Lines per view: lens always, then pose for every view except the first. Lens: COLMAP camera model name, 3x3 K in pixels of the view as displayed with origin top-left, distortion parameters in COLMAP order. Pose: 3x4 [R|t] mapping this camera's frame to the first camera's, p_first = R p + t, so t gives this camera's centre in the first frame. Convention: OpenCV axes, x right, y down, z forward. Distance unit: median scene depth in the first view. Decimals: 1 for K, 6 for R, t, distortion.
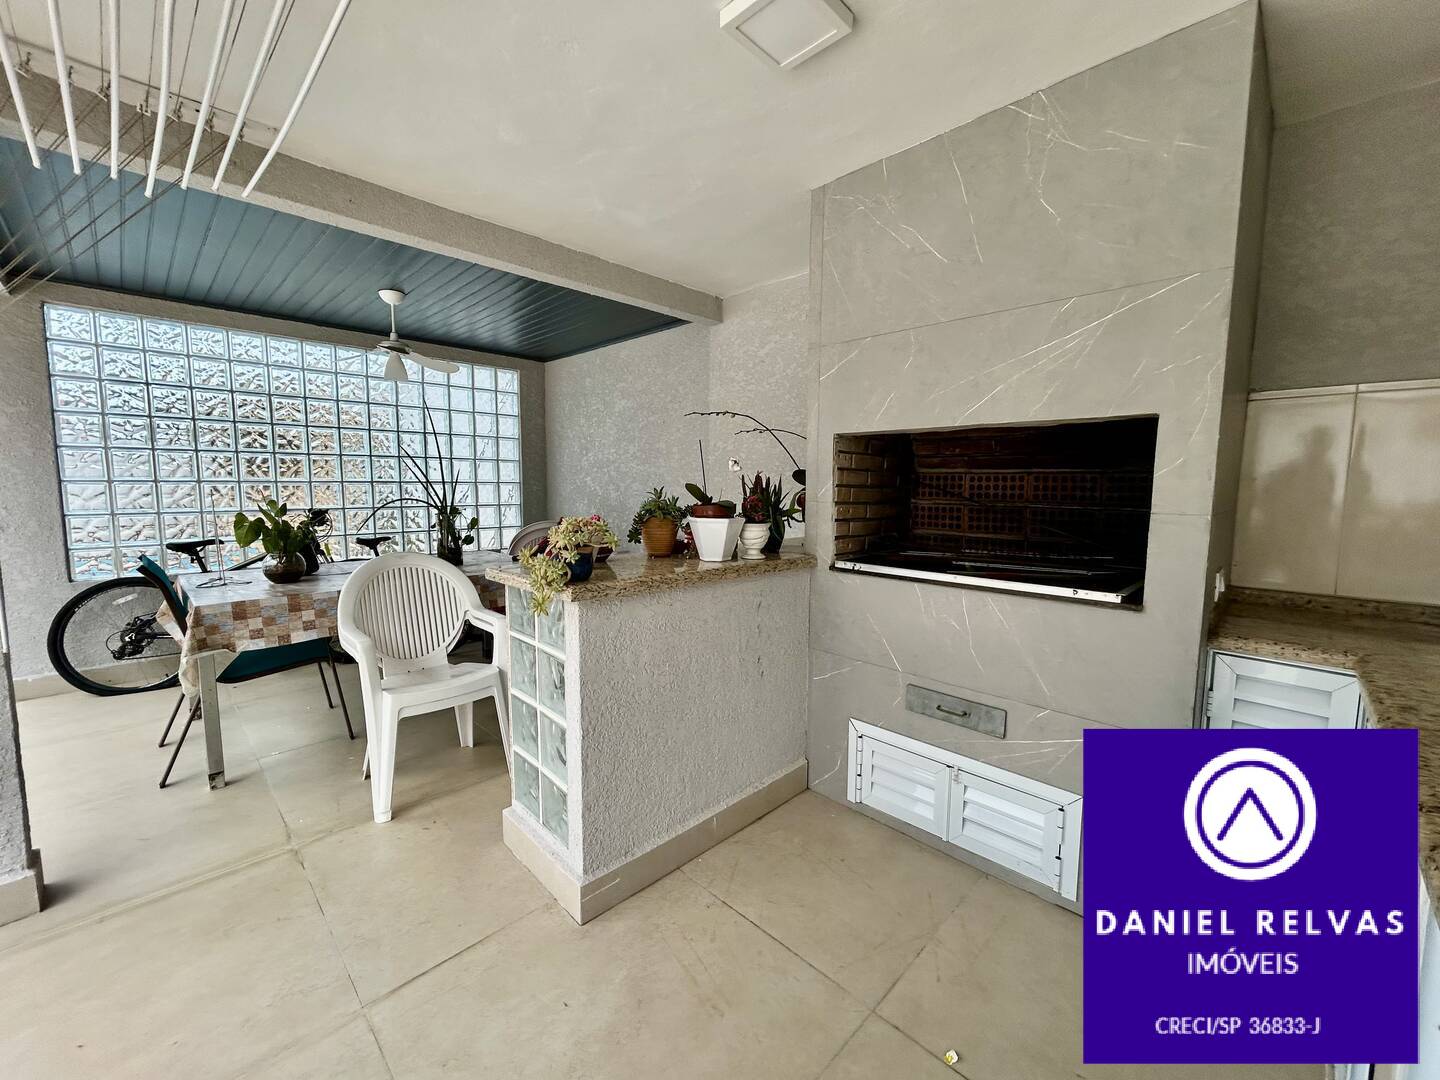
lens RADIAL K [[580.7, 0, 718.4], [0, 580.7, 538.8], [0, 0, 1]] dist [-0.001018, 0.003716]
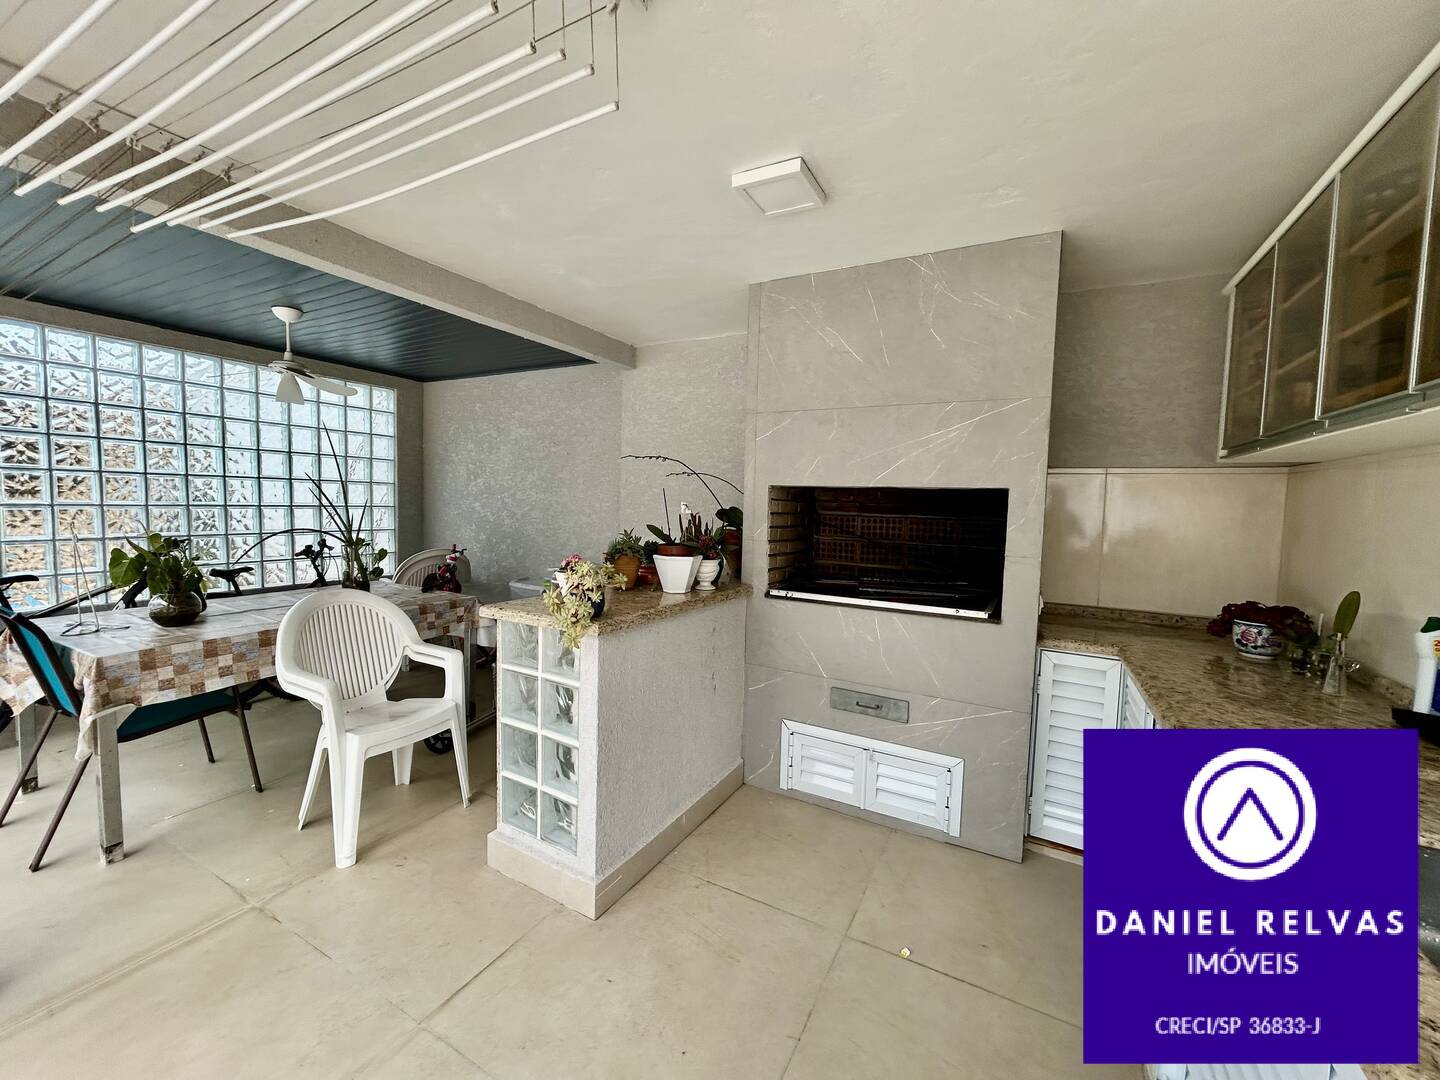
lens RADIAL K [[580.7, 0, 718.4], [0, 580.7, 538.8], [0, 0, 1]] dist [-0.001018, 0.003716]
pose [[0.959829, 0.000212, 0.280586, -0.237814], [0.007344, 0.999638, -0.025877, -0.036587], [-0.280490, 0.026898, 0.959480, -0.131976]]
